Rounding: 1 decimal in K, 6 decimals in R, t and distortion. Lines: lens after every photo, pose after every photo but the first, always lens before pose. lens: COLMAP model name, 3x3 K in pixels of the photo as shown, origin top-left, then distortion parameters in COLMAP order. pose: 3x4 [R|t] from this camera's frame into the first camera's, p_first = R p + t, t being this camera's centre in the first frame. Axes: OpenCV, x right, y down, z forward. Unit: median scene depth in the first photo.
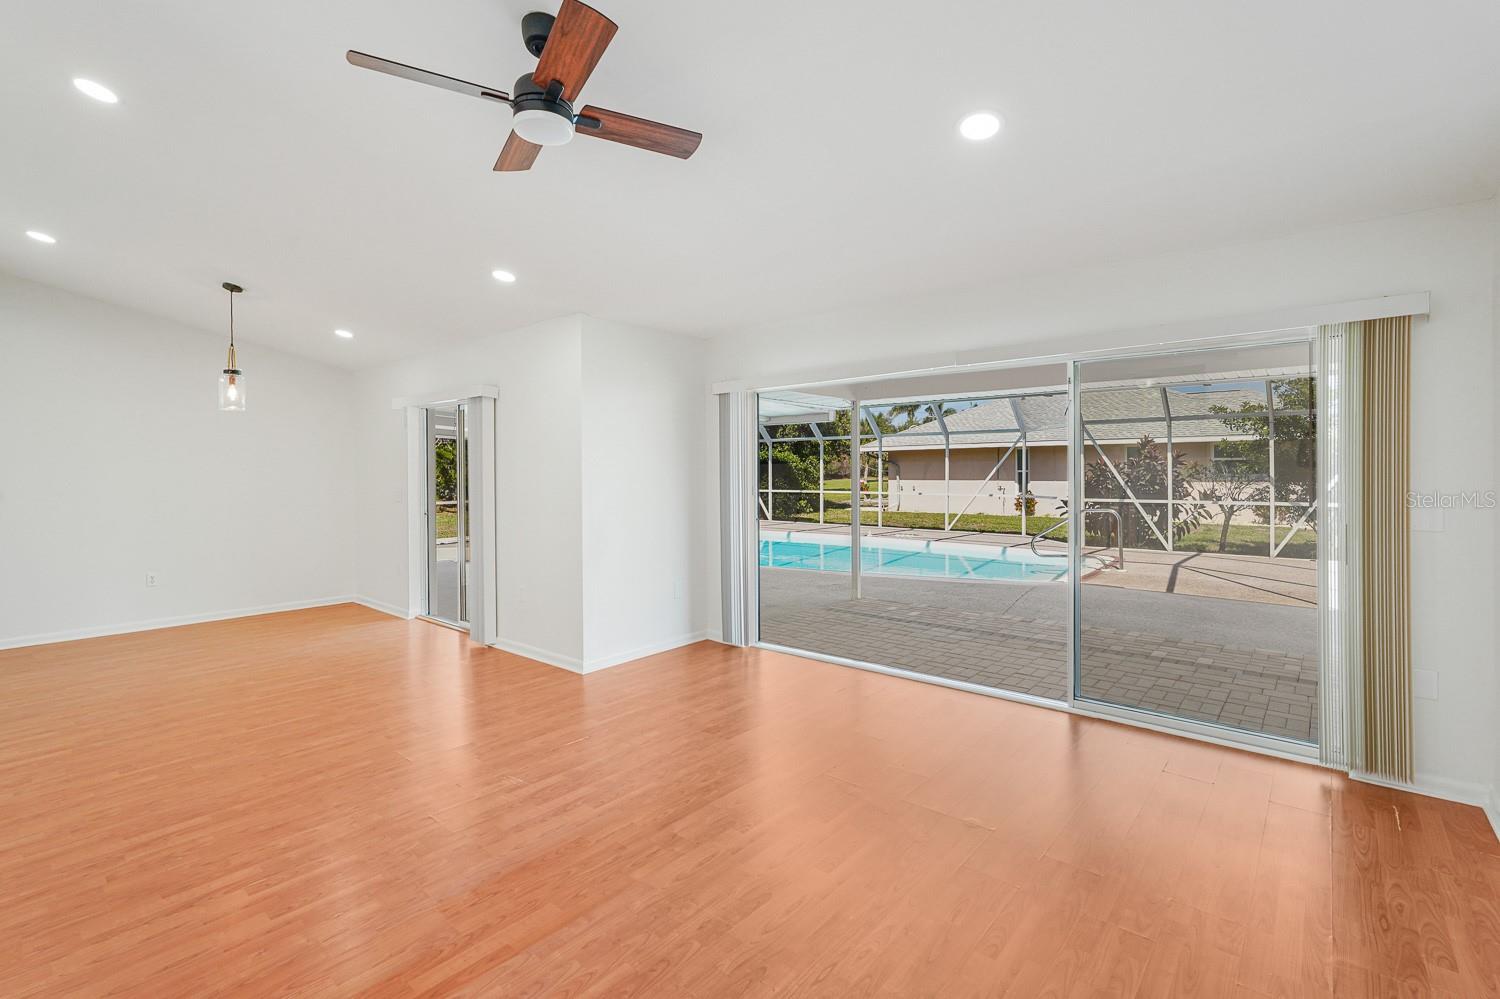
lens RADIAL K [[674.0, 0, 745.9], [0, 674.0, 474.1], [0, 0, 1]] dist [0.001263, 0.000694]
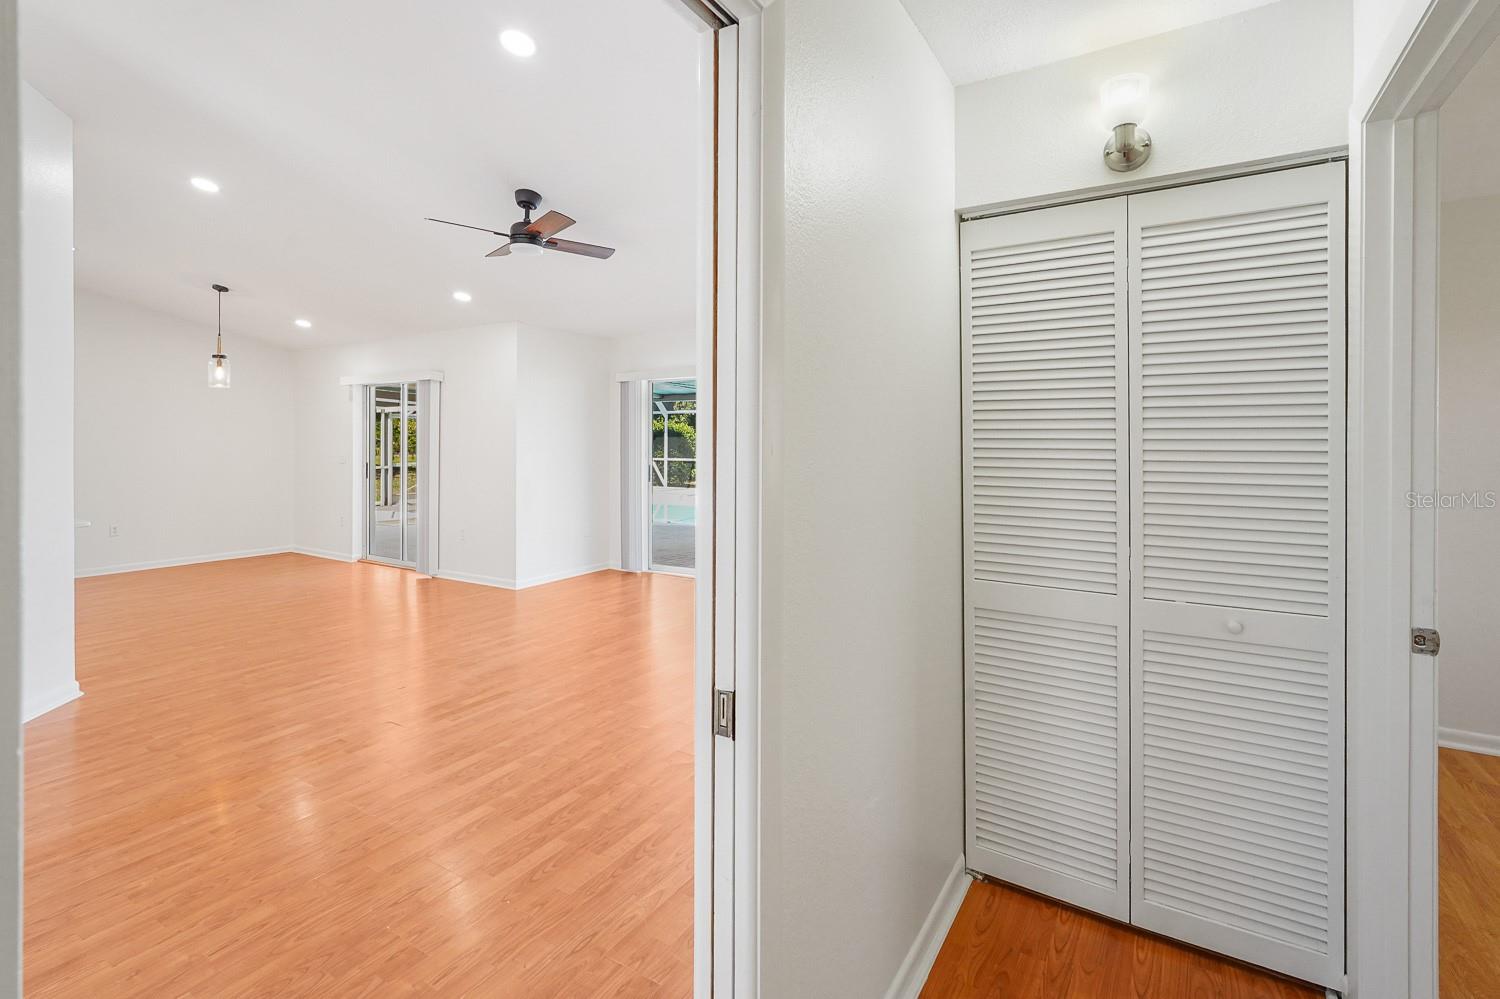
lens RADIAL K [[688.1, 0, 758.3], [0, 688.1, 440.3], [0, 0, 1]] dist [0.002148, 0.000155]
pose [[0.986582, 0.008089, 0.163065, 0.007531], [-0.006975, 0.999948, -0.007404, 0.004520], [-0.163117, 0.006167, 0.986587, -0.378445]]
